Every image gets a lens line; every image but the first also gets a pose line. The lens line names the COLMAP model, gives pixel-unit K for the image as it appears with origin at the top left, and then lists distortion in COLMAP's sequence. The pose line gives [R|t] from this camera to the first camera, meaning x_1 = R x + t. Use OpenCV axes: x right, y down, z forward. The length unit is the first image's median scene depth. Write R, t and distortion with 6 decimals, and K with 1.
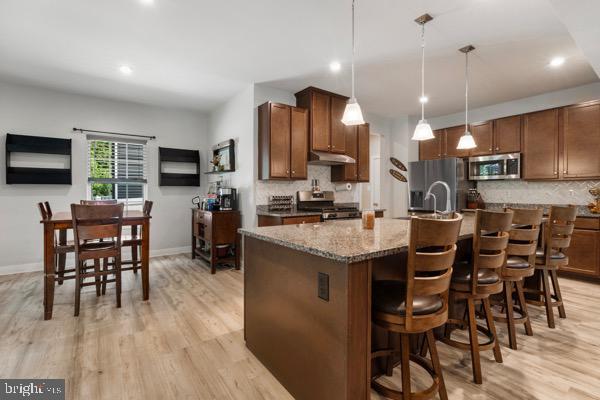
lens RADIAL K [[276.3, 0, 302.9], [0, 276.3, 196.1], [0, 0, 1]] dist [0.001674, -0.000479]
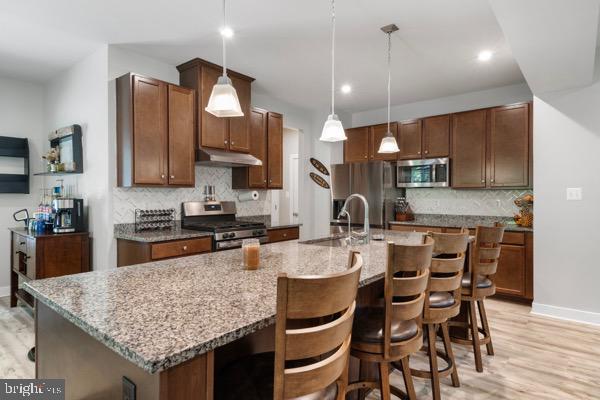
lens RADIAL K [[335.5, 0, 300.0], [0, 335.5, 200.0], [0, 0, 1]] dist [0.055580, -0.031842]
pose [[0.970633, -0.002020, 0.240555, 0.071737], [0.002015, 0.999998, 0.000264, -0.024453], [-0.240555, 0.000229, 0.970635, 0.072573]]
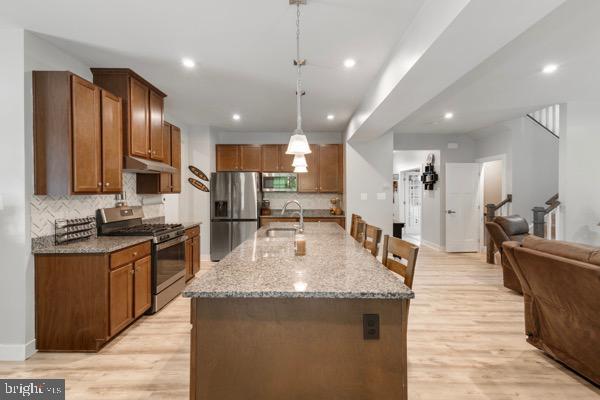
lens RADIAL K [[268.5, 0, 304.7], [0, 268.5, 196.4], [0, 0, 1]] dist [0.015133, -0.000161]
pose [[0.609091, -0.011434, 0.793018, -0.260728], [0.011735, 0.999917, 0.005405, -0.049889], [-0.793013, 0.006014, 0.609175, 0.175409]]
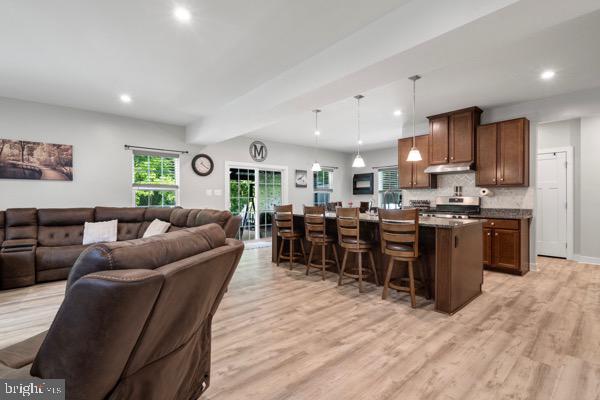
lens RADIAL K [[266.5, 0, 297.9], [0, 266.5, 194.9], [0, 0, 1]] dist [0.040990, 0.000119]
pose [[0.074588, -0.012140, -0.997141, 1.223800], [-0.009924, 0.999867, -0.012916, -0.004174], [0.997165, 0.010859, 0.074458, 0.292986]]
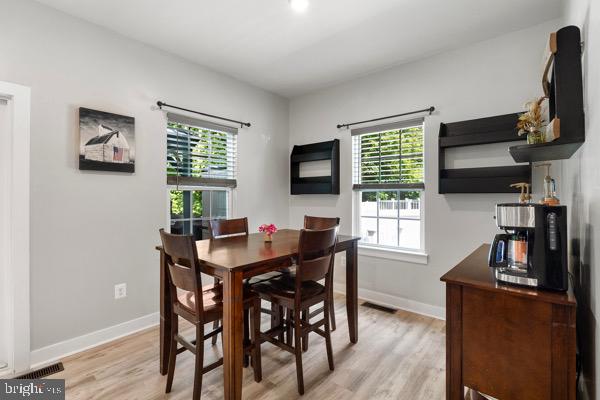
lens RADIAL K [[276.3, 0, 302.9], [0, 276.3, 196.1], [0, 0, 1]] dist [0.001674, -0.000479]
pose [[0.226155, 0.001848, -0.974090, -0.052009], [-0.013637, 0.999906, -0.001269, -0.034329], [0.973996, 0.013570, 0.226159, 0.750457]]
